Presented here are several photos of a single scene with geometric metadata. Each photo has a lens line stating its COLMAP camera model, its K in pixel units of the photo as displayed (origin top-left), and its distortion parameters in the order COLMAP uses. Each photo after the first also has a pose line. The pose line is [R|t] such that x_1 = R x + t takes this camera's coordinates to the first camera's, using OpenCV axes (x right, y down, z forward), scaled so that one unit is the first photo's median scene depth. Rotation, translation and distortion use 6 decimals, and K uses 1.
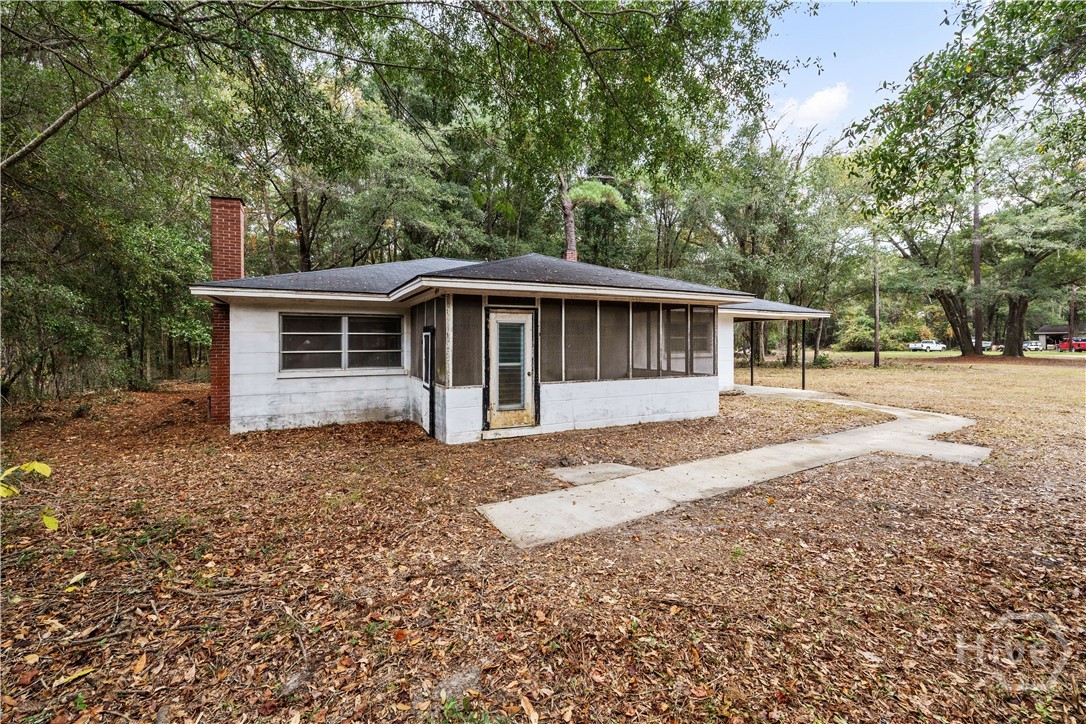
lens RADIAL K [[481.6, 0, 541.5], [0, 481.6, 352.0], [0, 0, 1]] dist [0.001686, 0.000093]
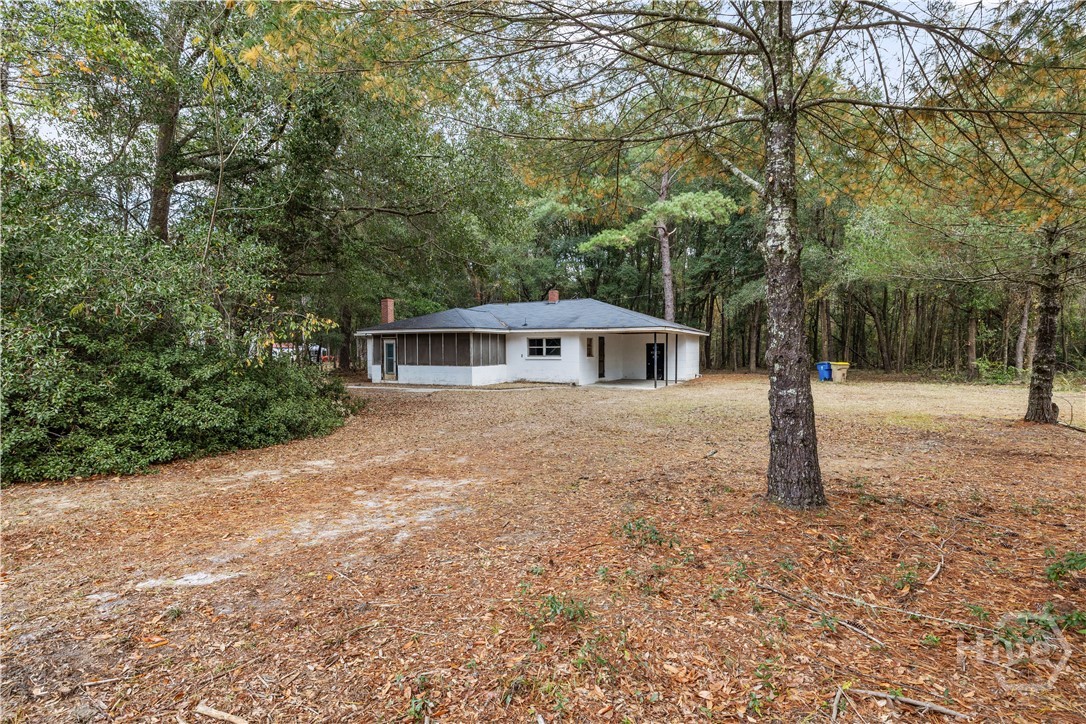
lens RADIAL K [[534.2, 0, 543.7], [0, 534.2, 367.3], [0, 0, 1]] dist [-0.000348, -0.000005]
pose [[0.599648, 0.031931, -0.799626, 2.961309], [-0.015695, 0.999481, 0.028142, -0.021729], [0.800110, -0.004325, 0.599838, -0.163389]]
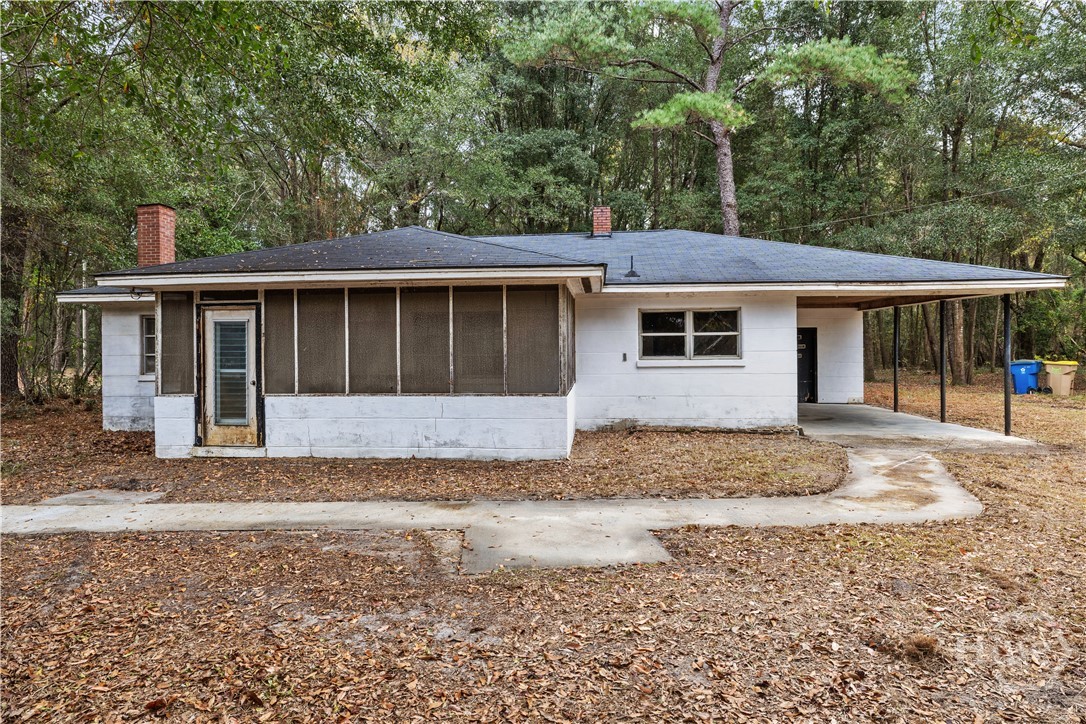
lens RADIAL K [[667.4, 0, 542.7], [0, 667.4, 353.1], [0, 0, 1]] dist [0.000267, -0.000219]
pose [[0.842793, 0.003866, -0.538224, 1.007103], [-0.004938, 0.999988, -0.000548, -0.007450], [0.538215, 0.003120, 0.842802, 0.305918]]
